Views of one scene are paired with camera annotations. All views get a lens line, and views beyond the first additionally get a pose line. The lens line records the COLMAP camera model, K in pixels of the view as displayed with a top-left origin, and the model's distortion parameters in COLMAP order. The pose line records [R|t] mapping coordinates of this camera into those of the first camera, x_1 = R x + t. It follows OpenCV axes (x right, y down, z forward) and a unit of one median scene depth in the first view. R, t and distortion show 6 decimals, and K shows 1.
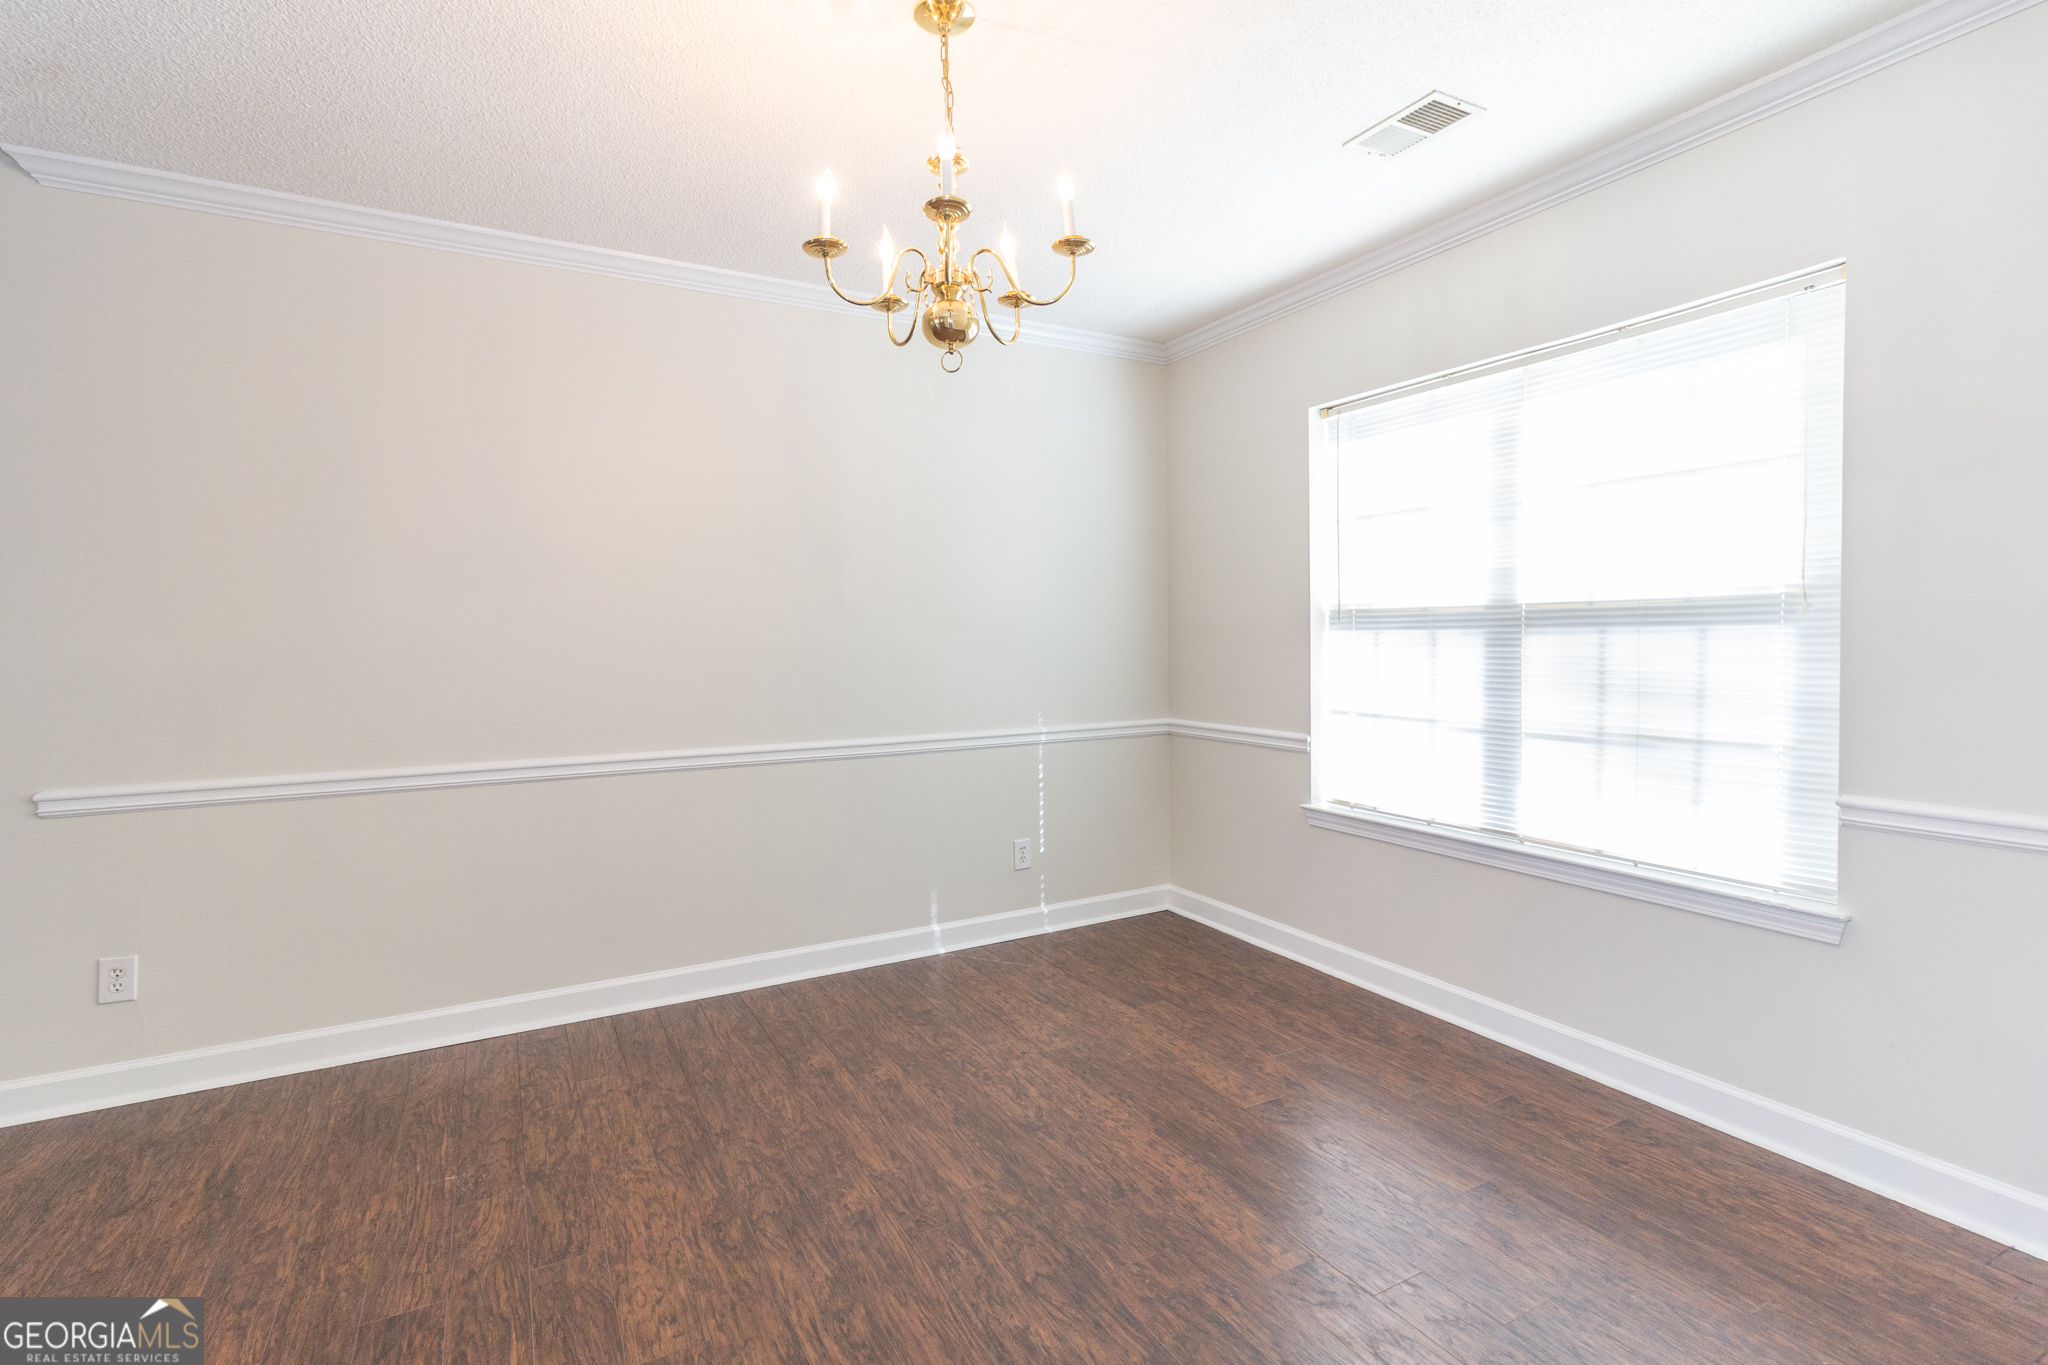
lens RADIAL K [[945.8, 0, 1027.4], [0, 945.8, 676.7], [0, 0, 1]] dist [-0.000191, 0.000080]
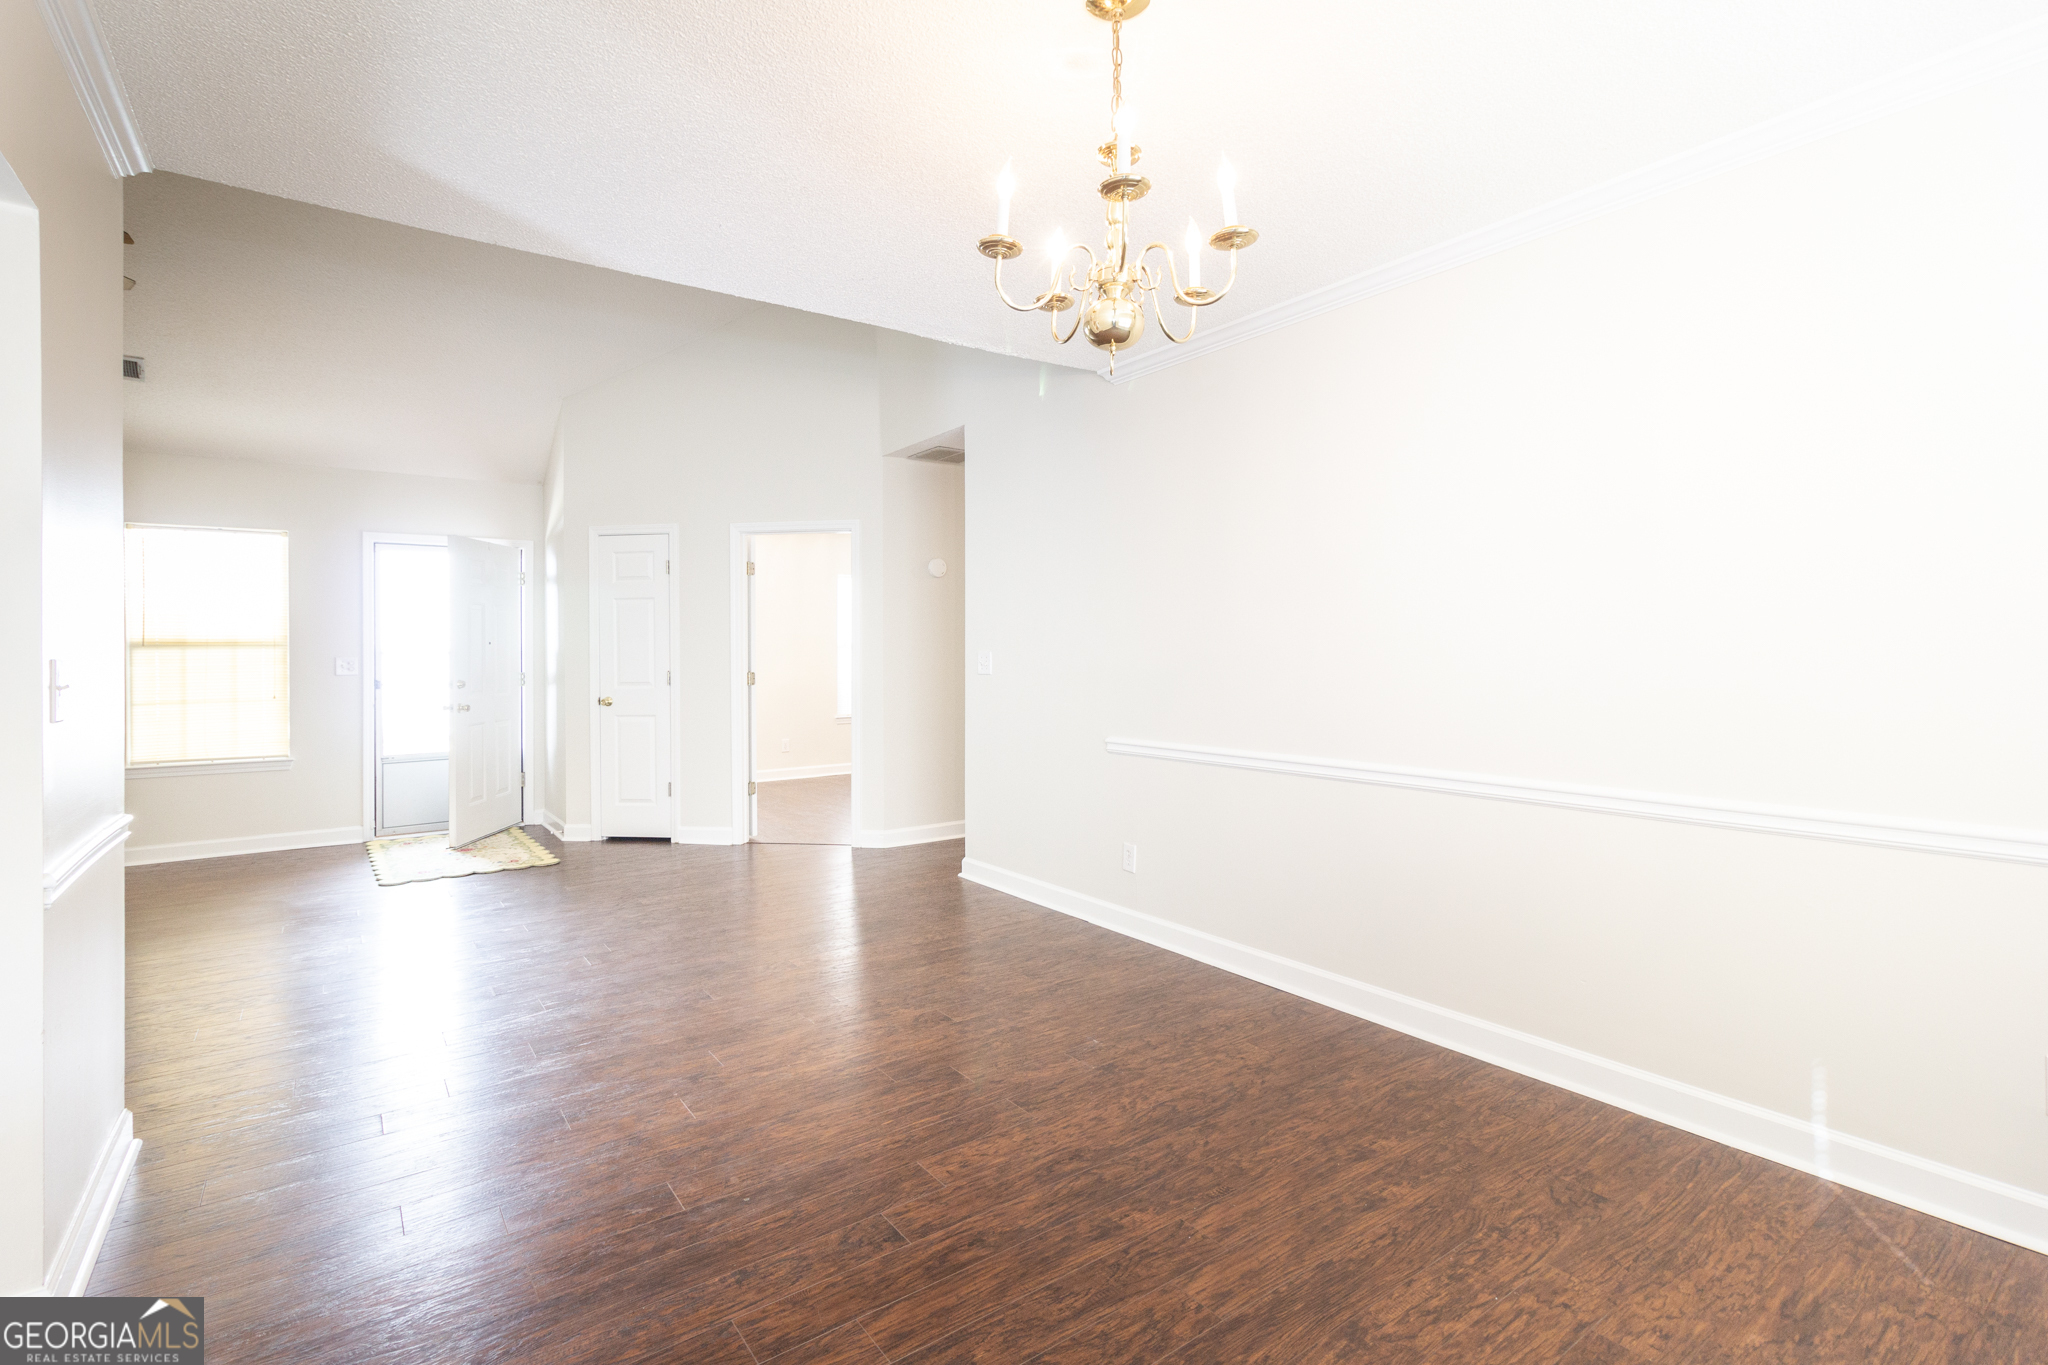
lens RADIAL K [[955.8, 0, 1011.2], [0, 955.8, 657.0], [0, 0, 1]] dist [-0.000952, 0.000009]
pose [[0.114687, 0.015453, -0.993282, 0.640200], [-0.034735, 0.999330, 0.011536, -0.036902], [0.992794, 0.033179, 0.115147, 0.590763]]
